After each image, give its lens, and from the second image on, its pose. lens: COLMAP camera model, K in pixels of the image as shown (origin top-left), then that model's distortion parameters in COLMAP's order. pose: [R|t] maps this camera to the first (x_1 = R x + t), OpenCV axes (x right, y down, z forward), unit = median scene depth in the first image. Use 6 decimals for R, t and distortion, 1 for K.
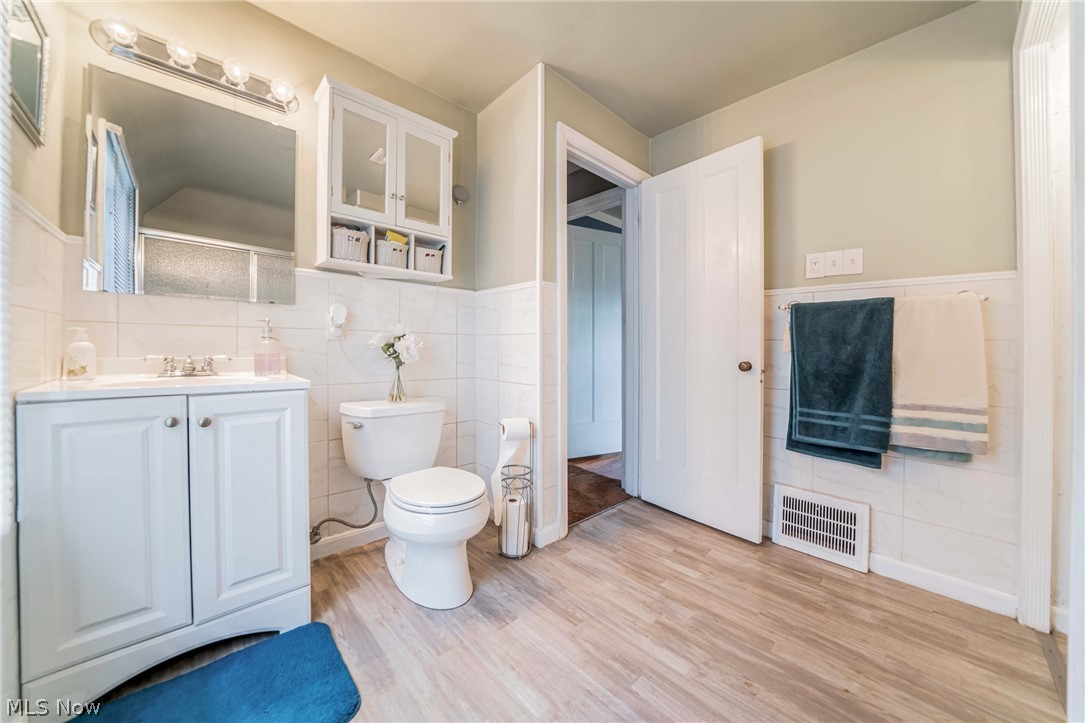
lens RADIAL K [[373.6, 0, 539.4], [0, 373.6, 351.1], [0, 0, 1]] dist [-0.008015, 0.000149]
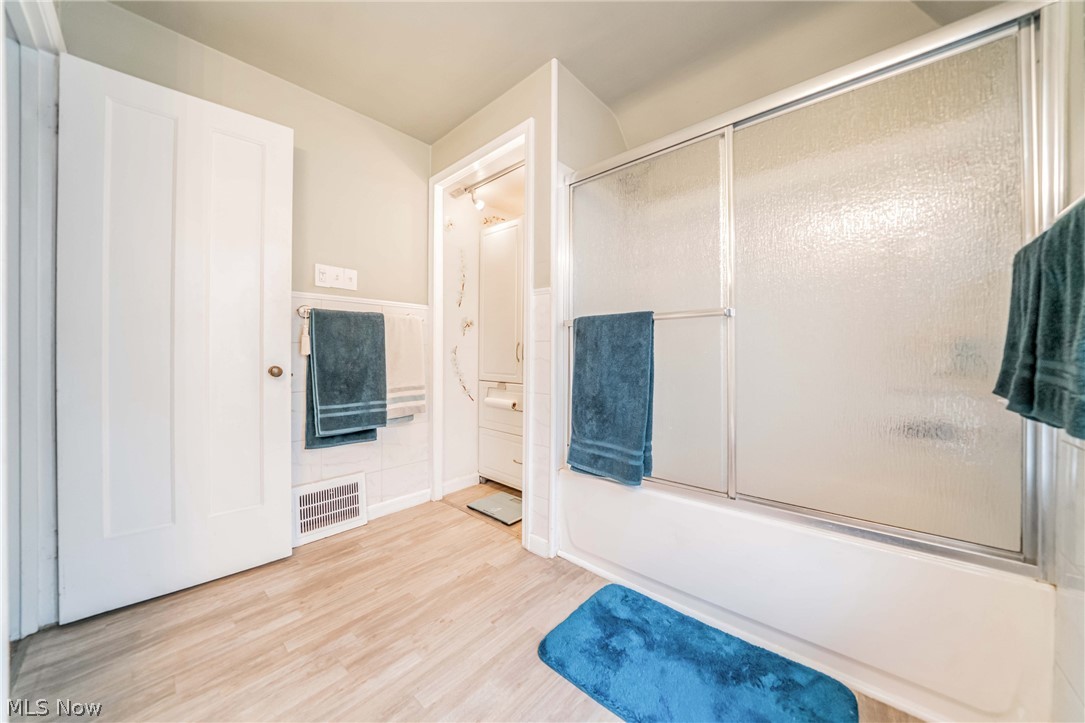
lens RADIAL K [[373.6, 0, 539.4], [0, 373.6, 351.1], [0, 0, 1]] dist [-0.008015, 0.000149]
pose [[-0.041993, -0.017917, 0.998957, -0.436381], [0.007933, 0.999802, 0.018266, -0.023383], [-0.999086, 0.008692, -0.041843, 0.448948]]
